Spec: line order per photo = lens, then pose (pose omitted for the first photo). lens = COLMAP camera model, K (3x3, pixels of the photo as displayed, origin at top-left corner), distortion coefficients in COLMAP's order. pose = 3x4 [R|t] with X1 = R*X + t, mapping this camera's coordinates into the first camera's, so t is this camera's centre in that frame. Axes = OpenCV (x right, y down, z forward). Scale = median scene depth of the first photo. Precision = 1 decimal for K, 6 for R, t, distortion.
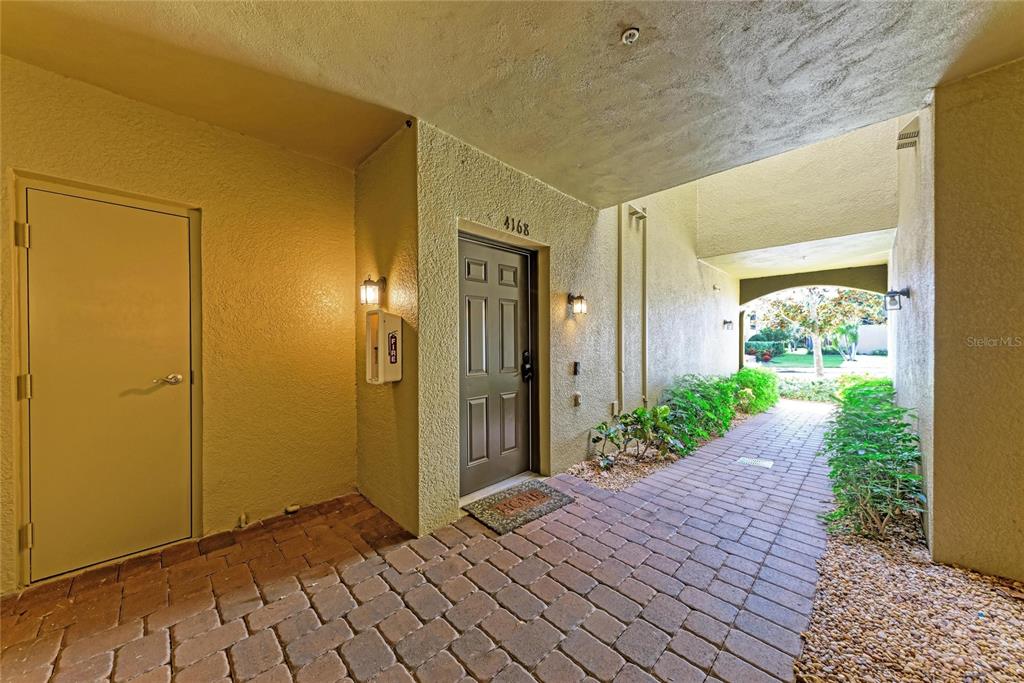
lens RADIAL K [[344.2, 0, 508.9], [0, 344.2, 350.6], [0, 0, 1]] dist [0.014289, -0.000109]
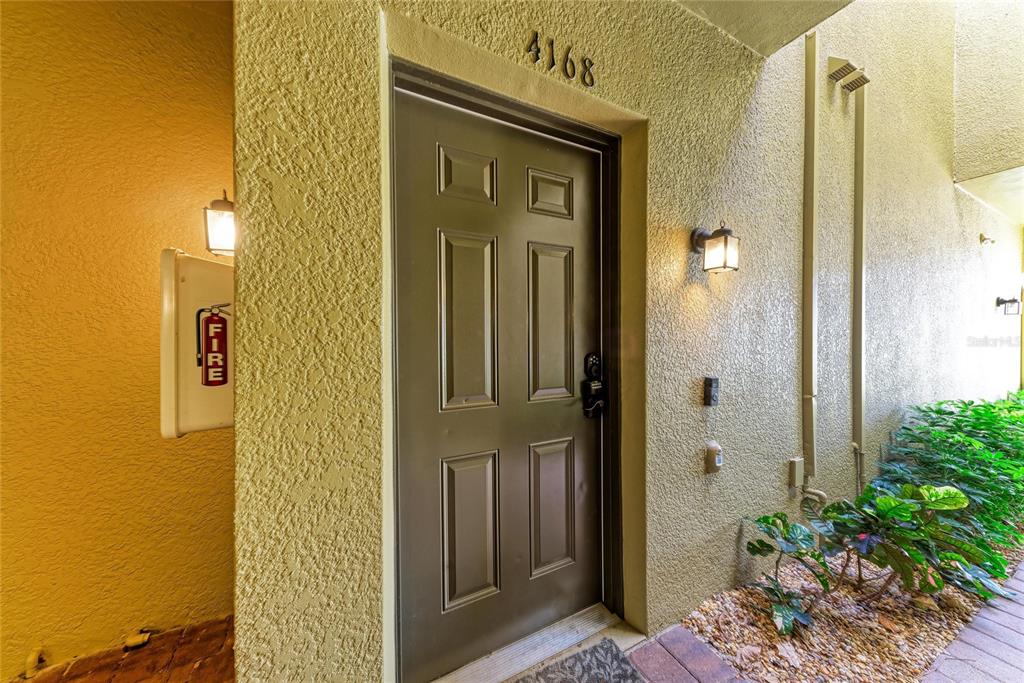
lens RADIAL K [[344.2, 0, 508.9], [0, 344.2, 350.6], [0, 0, 1]] dist [0.014289, -0.000109]
pose [[0.956143, 0.005227, -0.292854, 0.076180], [-0.004063, 0.999981, 0.004581, -0.004381], [0.292872, -0.003190, 0.956146, 0.492156]]
